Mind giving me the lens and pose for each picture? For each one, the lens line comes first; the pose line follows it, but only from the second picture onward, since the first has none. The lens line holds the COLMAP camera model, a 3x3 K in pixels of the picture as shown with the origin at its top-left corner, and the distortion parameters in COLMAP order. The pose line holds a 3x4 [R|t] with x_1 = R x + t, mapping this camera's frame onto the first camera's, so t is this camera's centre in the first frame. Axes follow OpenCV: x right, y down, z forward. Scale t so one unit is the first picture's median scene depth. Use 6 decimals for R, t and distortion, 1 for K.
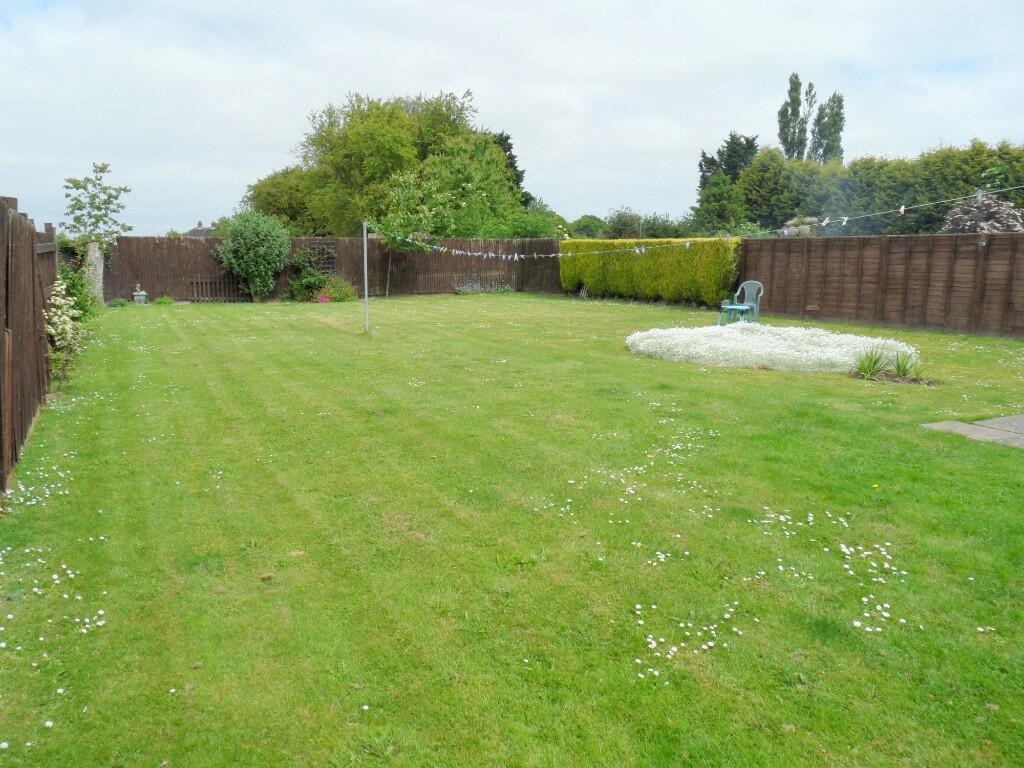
lens RADIAL K [[759.2, 0, 505.8], [0, 759.2, 392.6], [0, 0, 1]] dist [-0.027226, 0.030869]
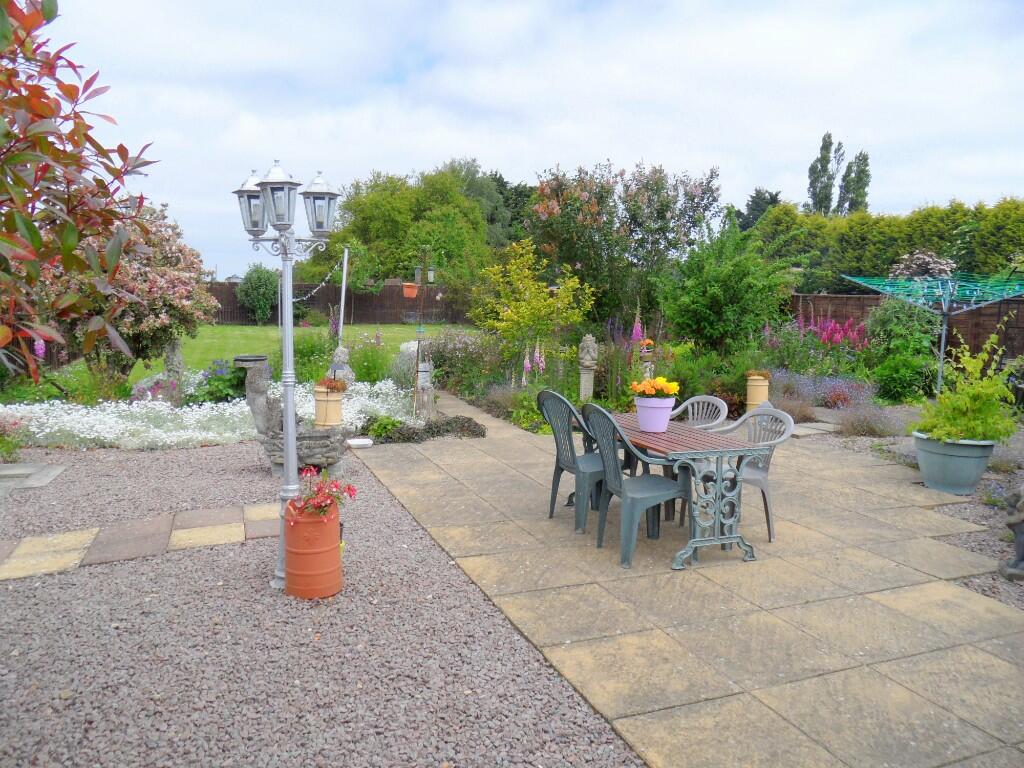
lens RADIAL K [[759.2, 0, 512.4], [0, 759.2, 389.2], [0, 0, 1]] dist [-0.027226, 0.030869]
pose [[0.992592, 0.033111, -0.116894, 0.211091], [-0.039516, 0.997817, -0.052907, 0.040243], [0.114887, 0.057134, 0.991734, -0.256851]]
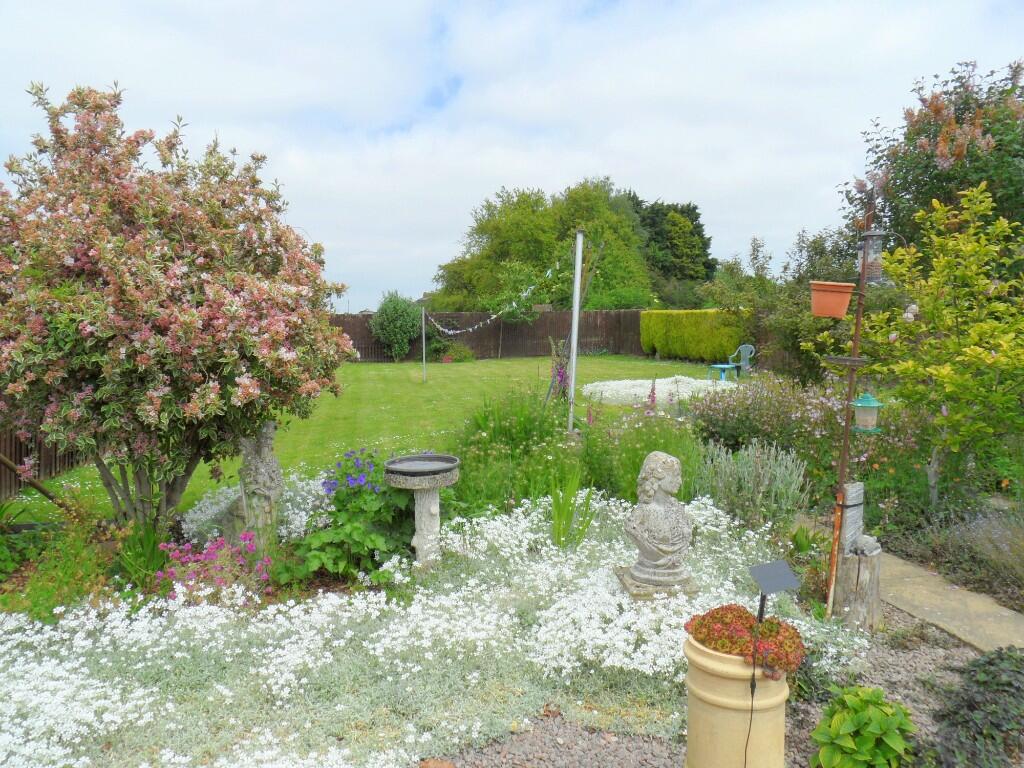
lens RADIAL K [[759.2, 0, 496.3], [0, 759.2, 385.2], [0, 0, 1]] dist [-0.027226, 0.030869]
pose [[0.955377, 0.010359, -0.295209, 0.136984], [-0.037639, 0.995508, -0.086877, 0.016809], [0.292983, 0.094111, 0.951475, -0.120388]]
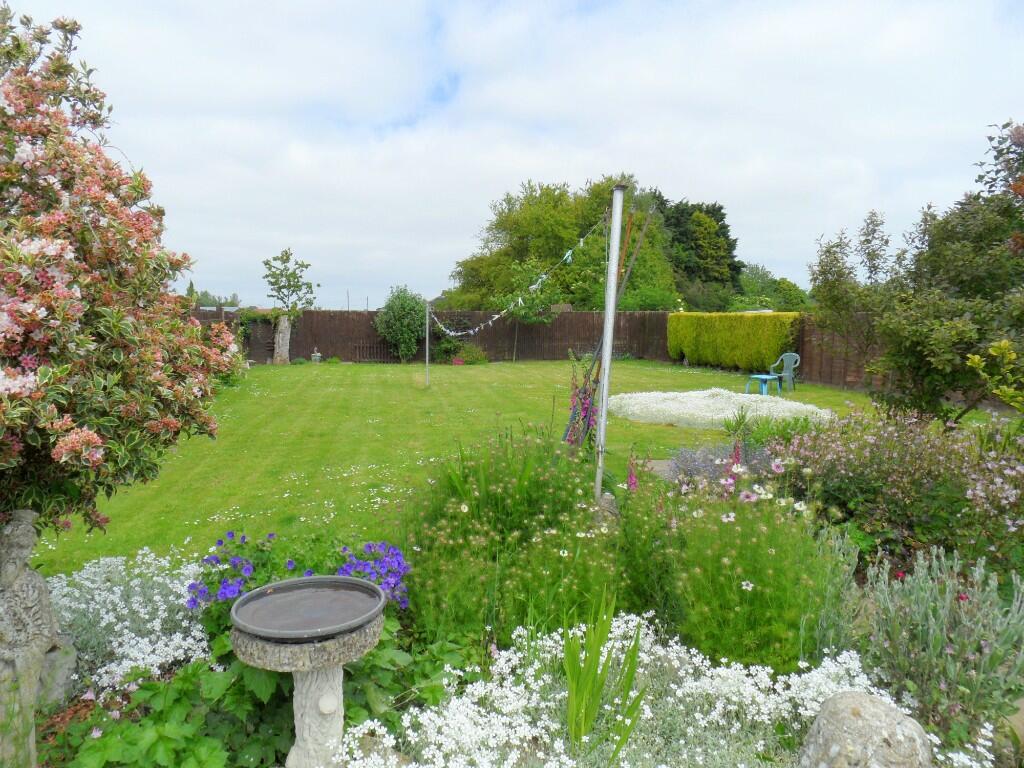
lens RADIAL K [[759.2, 0, 504.7], [0, 759.2, 388.8], [0, 0, 1]] dist [-0.027226, 0.030869]
pose [[0.951054, 0.030739, -0.307493, 0.123726], [-0.058205, 0.995049, -0.080554, 0.006218], [0.303495, 0.094509, 0.948135, -0.064477]]
